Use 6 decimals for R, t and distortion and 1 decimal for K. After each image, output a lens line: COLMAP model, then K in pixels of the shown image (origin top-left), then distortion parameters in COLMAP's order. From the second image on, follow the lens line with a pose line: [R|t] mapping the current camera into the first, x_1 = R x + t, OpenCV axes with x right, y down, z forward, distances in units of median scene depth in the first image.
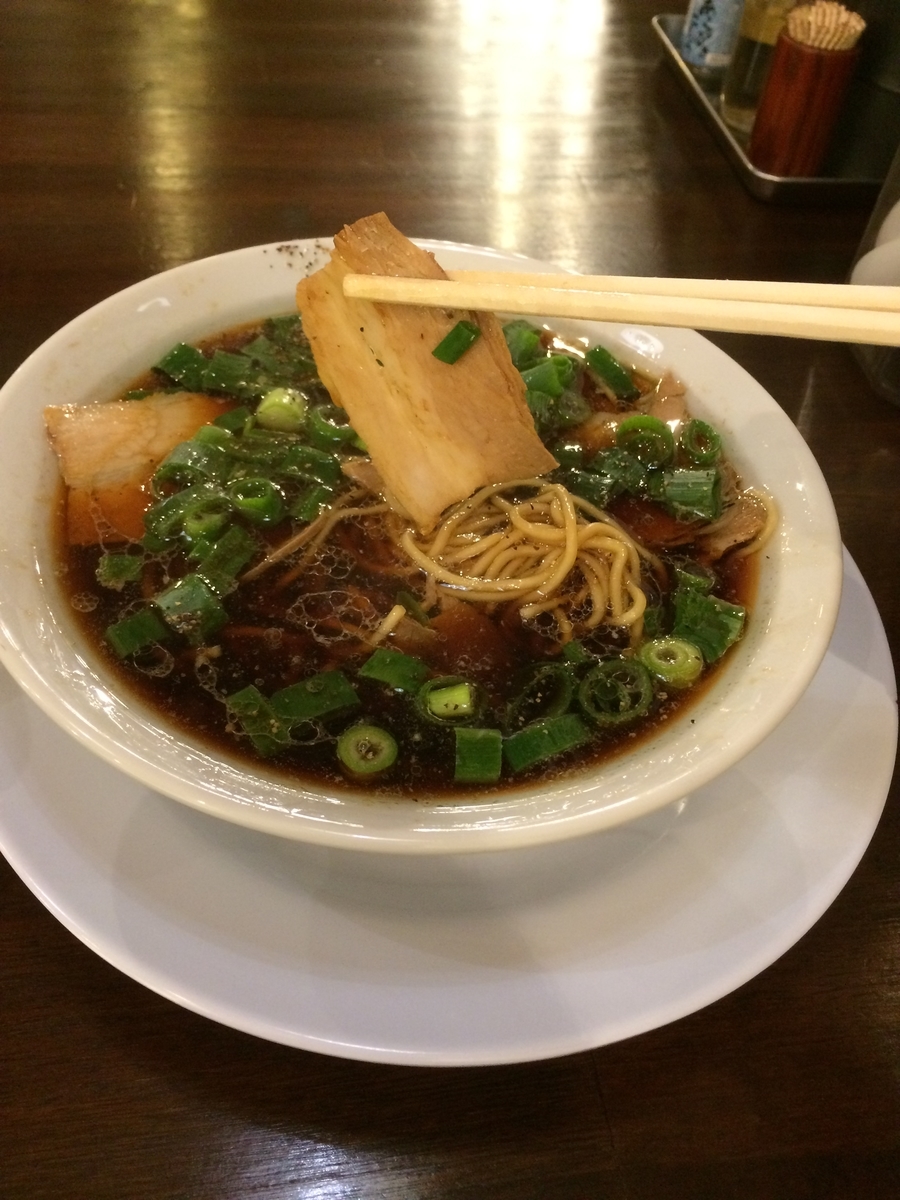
lens RADIAL K [[1050.8, 0, 450.0], [0, 1050.8, 600.0], [0, 0, 1]] dist [0.065434, -0.150626]
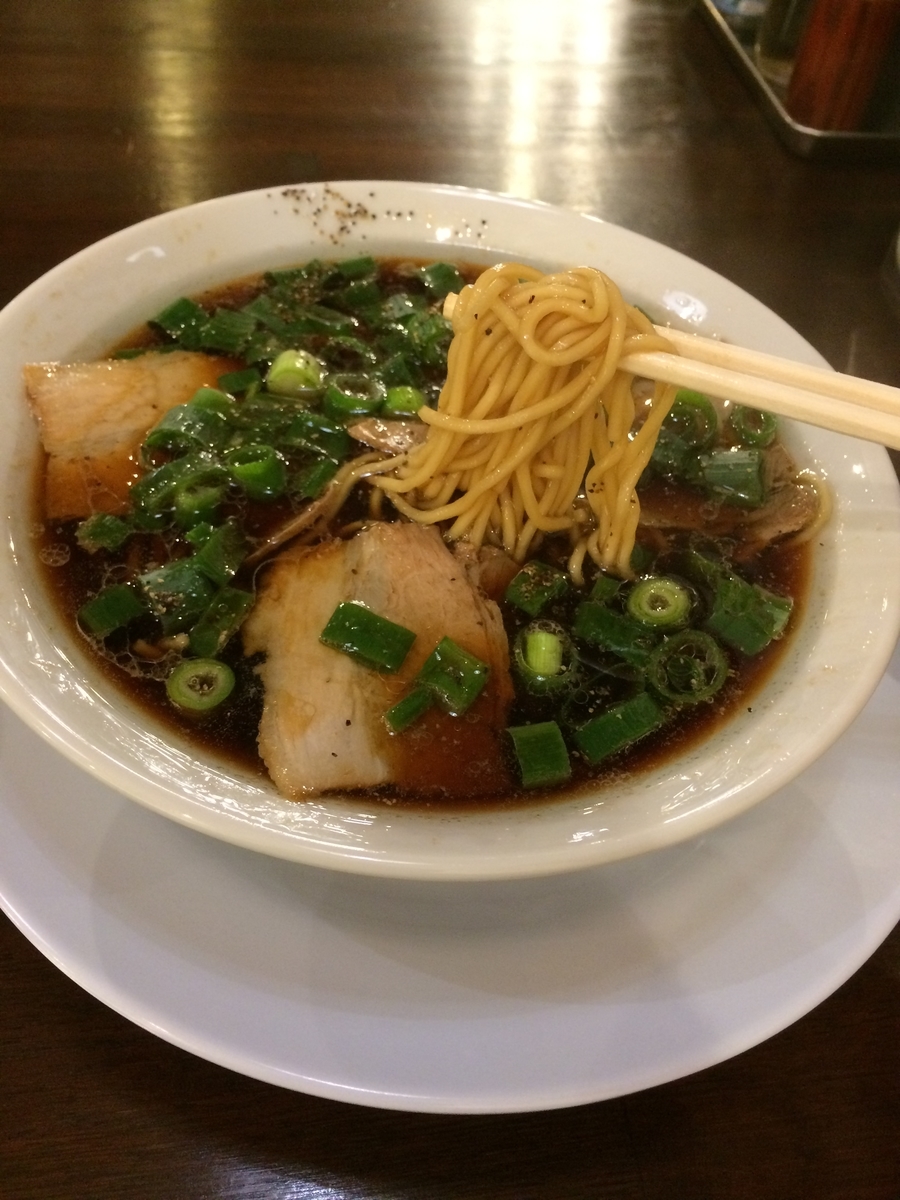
lens RADIAL K [[1050.8, 0, 450.0], [0, 1050.8, 600.0], [0, 0, 1]] dist [0.065434, -0.150626]
pose [[0.999867, 0.016281, -0.001047, -0.012192], [-0.016242, 0.999414, 0.030141, -0.012546], [0.001537, -0.030120, 0.999545, 0.077041]]
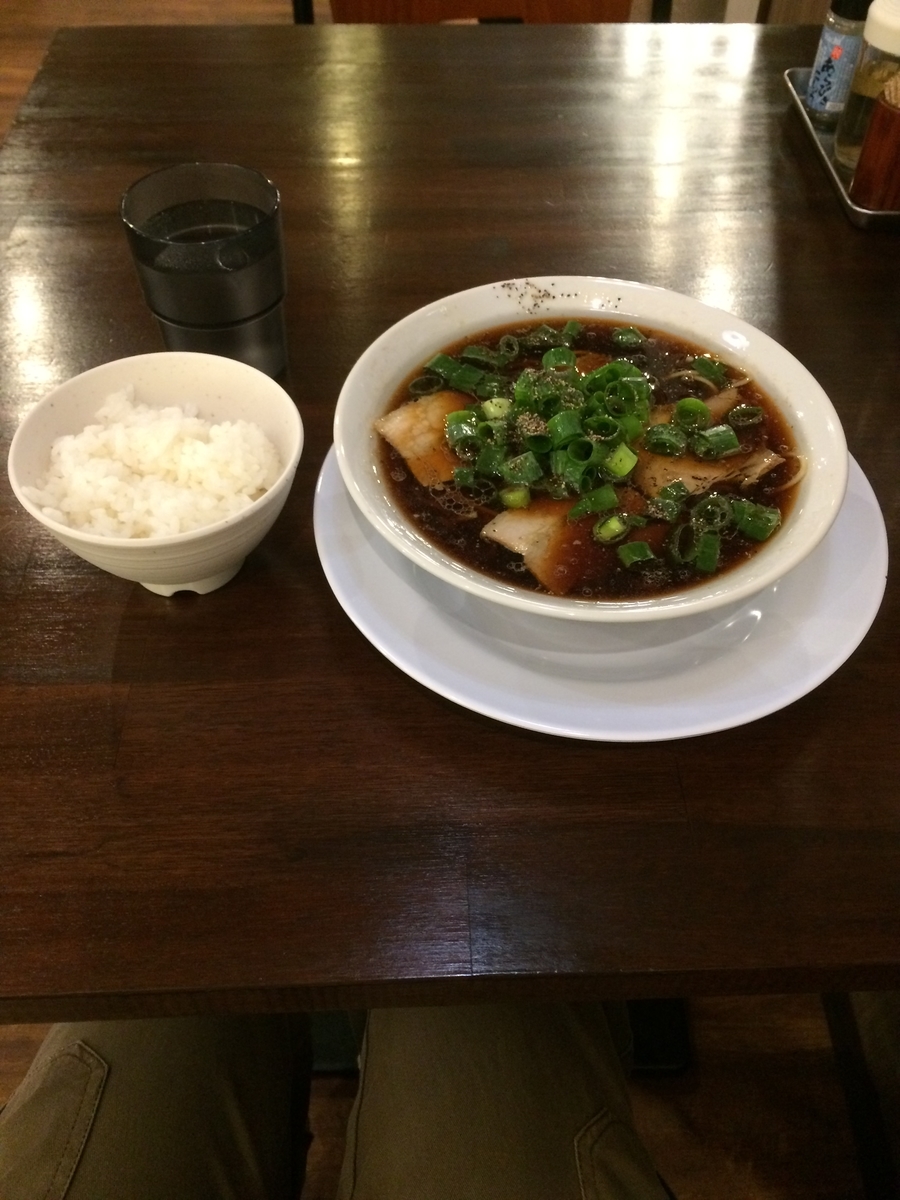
lens RADIAL K [[1050.8, 0, 450.0], [0, 1050.8, 600.0], [0, 0, 1]] dist [0.065434, -0.150626]
pose [[0.990256, 0.039597, -0.133513, -0.010223], [-0.036660, 0.999030, 0.024386, 0.091226], [0.134349, -0.019254, 0.990747, -0.525409]]
